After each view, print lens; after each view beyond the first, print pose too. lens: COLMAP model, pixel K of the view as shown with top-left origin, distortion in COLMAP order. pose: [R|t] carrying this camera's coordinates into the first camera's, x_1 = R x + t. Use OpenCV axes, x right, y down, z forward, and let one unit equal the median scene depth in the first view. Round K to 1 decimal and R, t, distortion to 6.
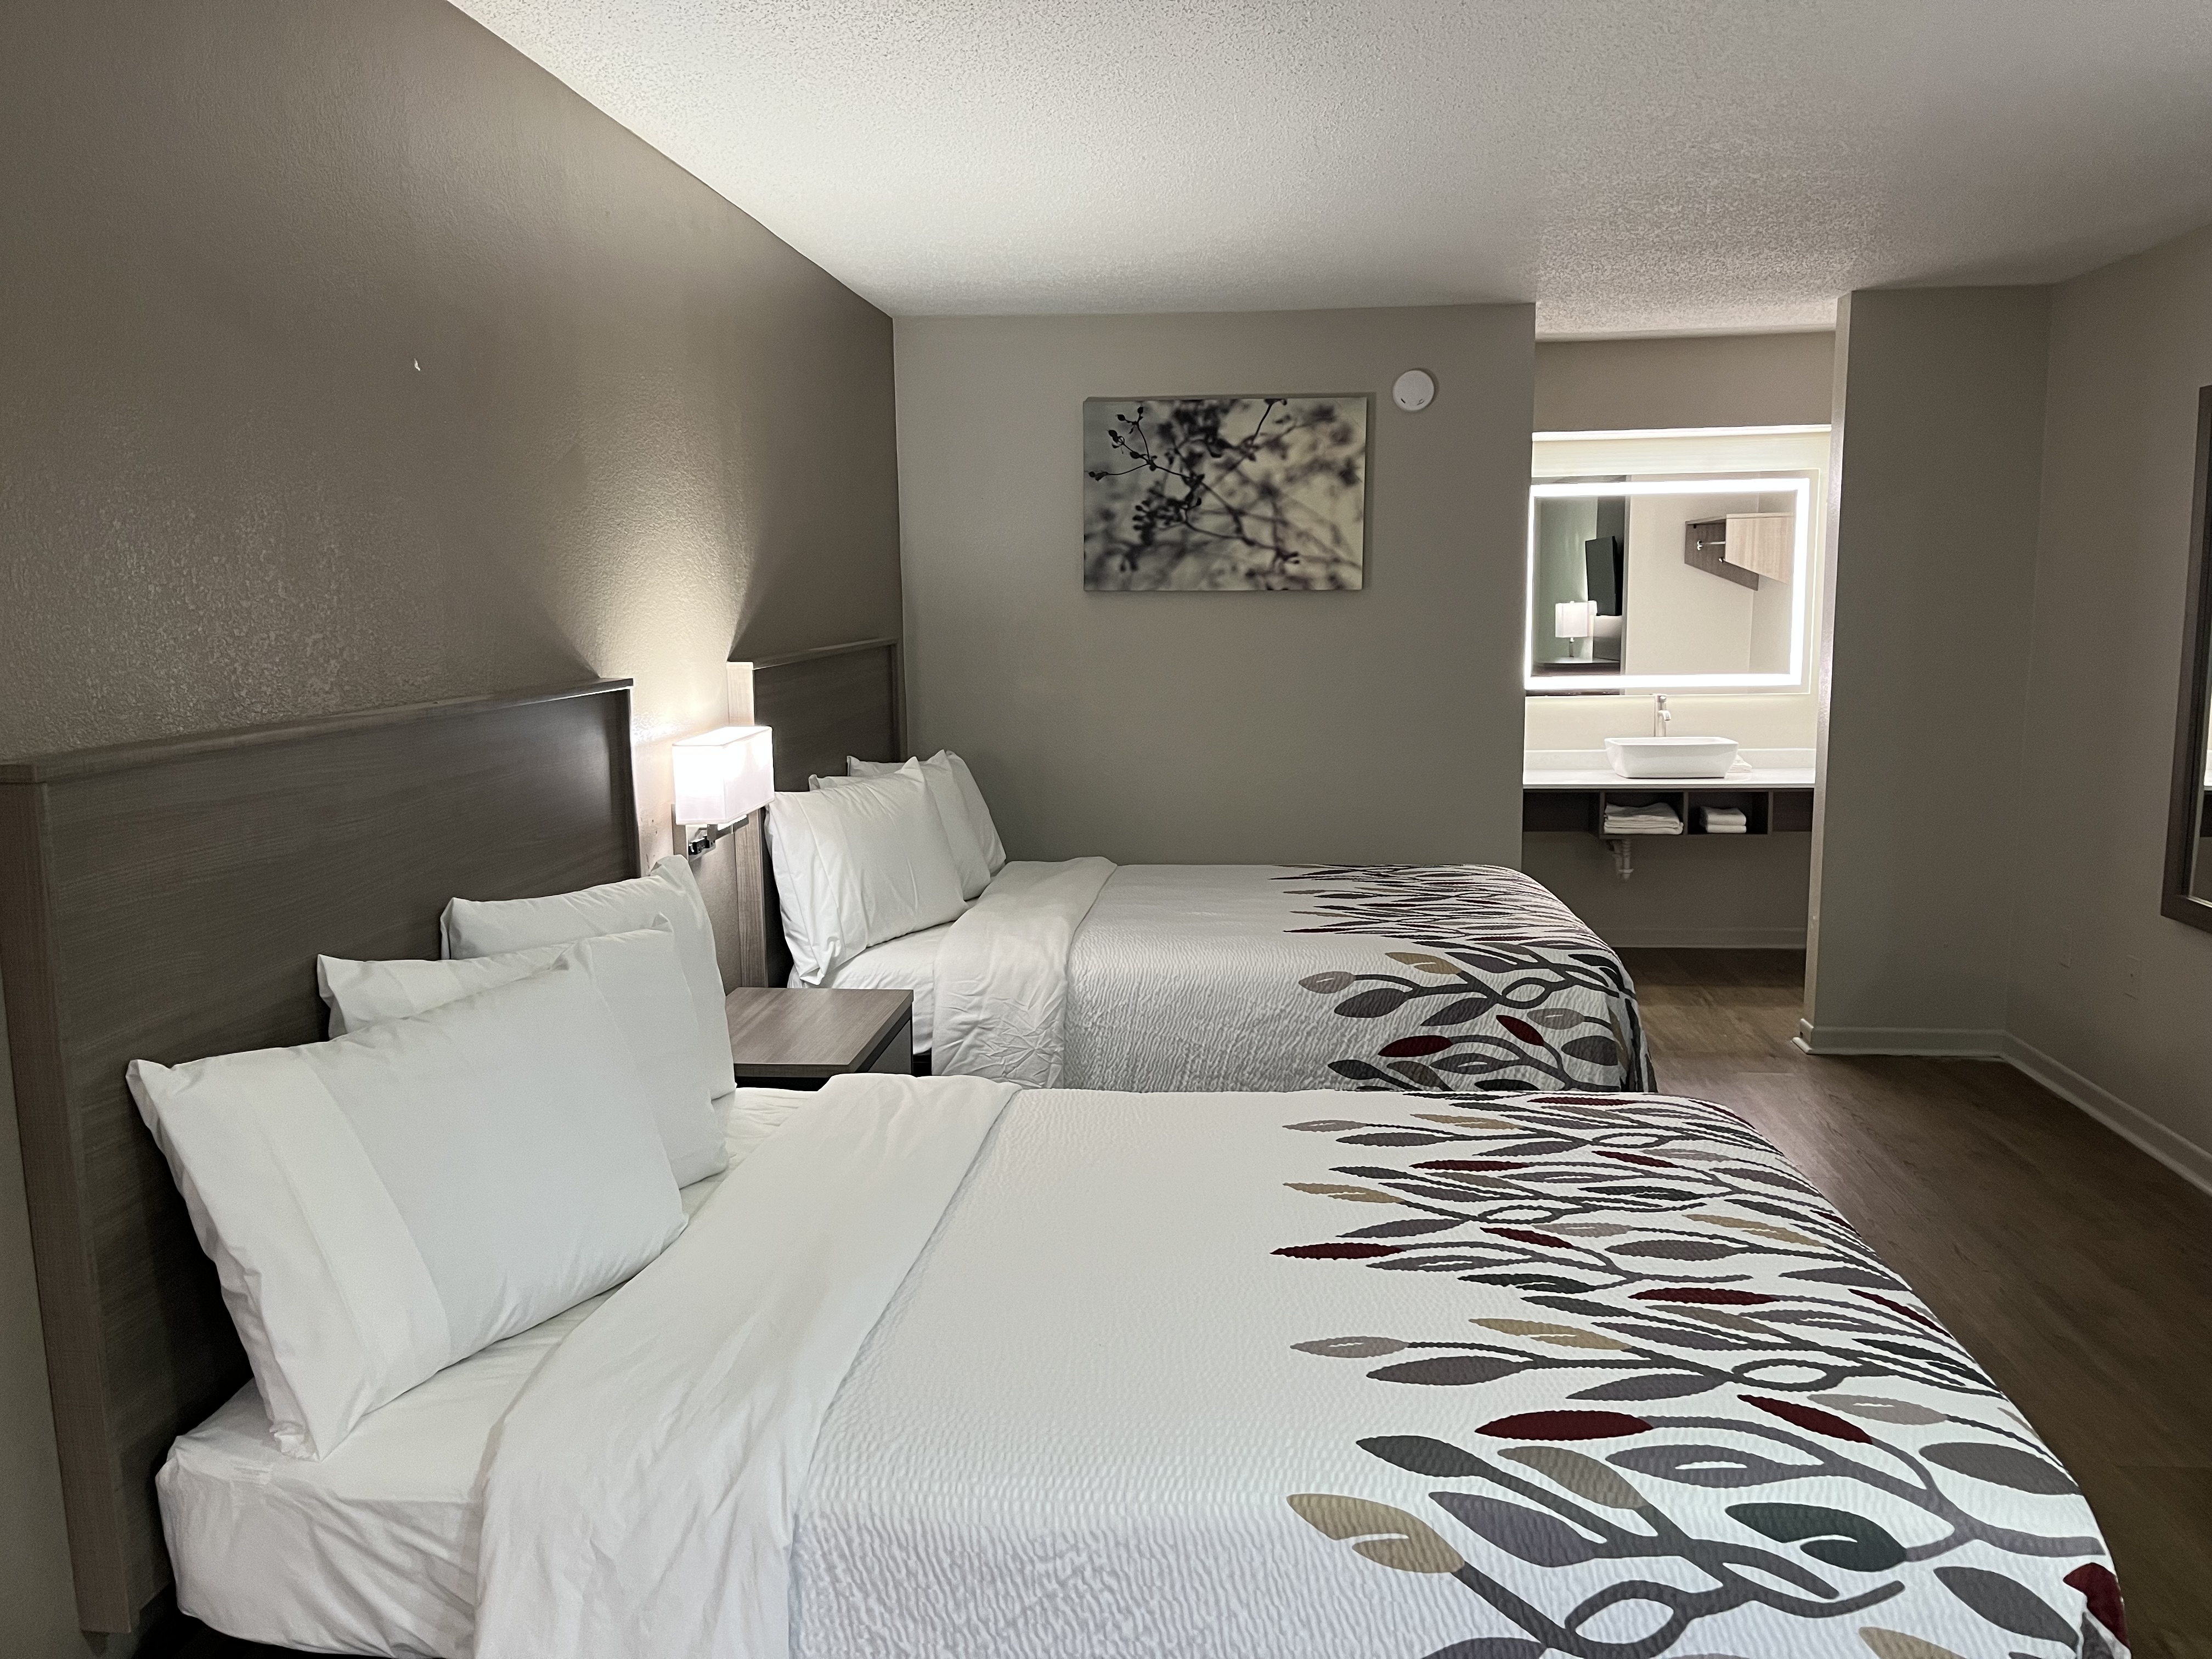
lens RADIAL K [[1665.6, 0, 1107.6], [0, 1665.6, 840.1], [0, 0, 1]] dist [0.060120, -0.089396]
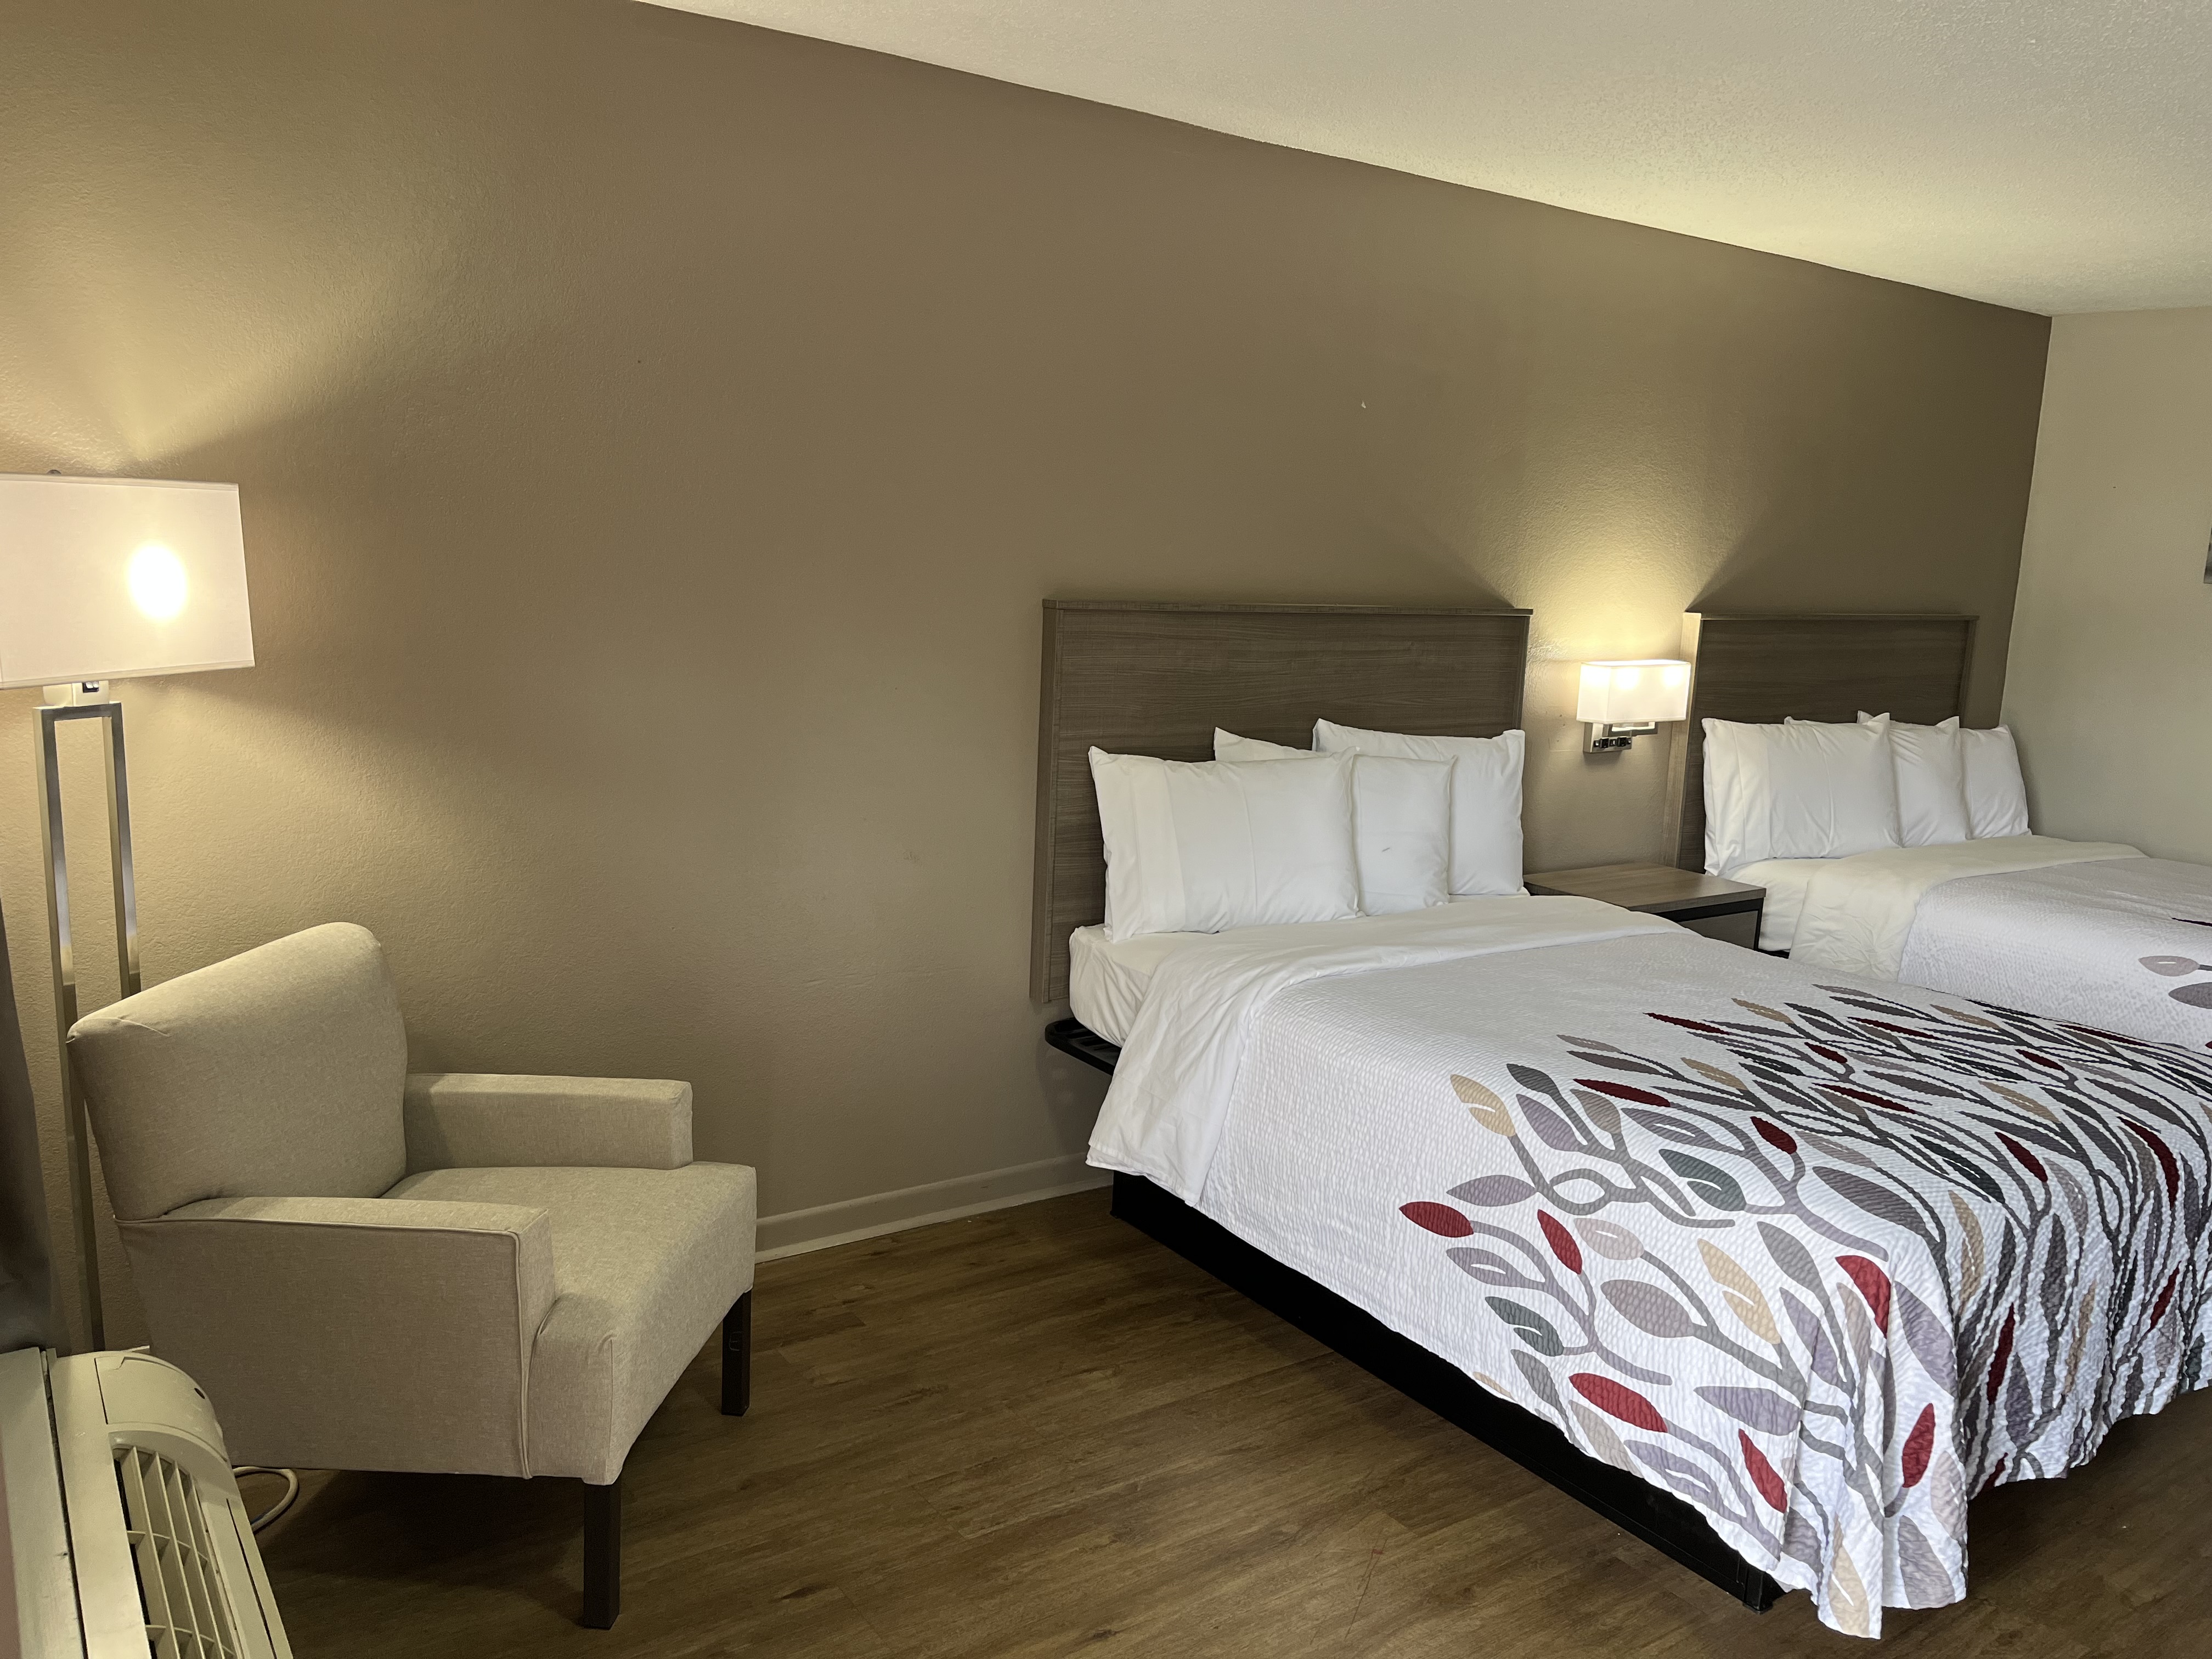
lens RADIAL K [[1665.6, 0, 1103.6], [0, 1665.6, 832.6], [0, 0, 1]] dist [0.060120, -0.089396]
pose [[0.639393, 0.167769, -0.750353, 0.478252], [-0.164044, 0.983200, 0.080045, 0.030468], [0.751177, 0.071911, 0.656173, -0.172029]]
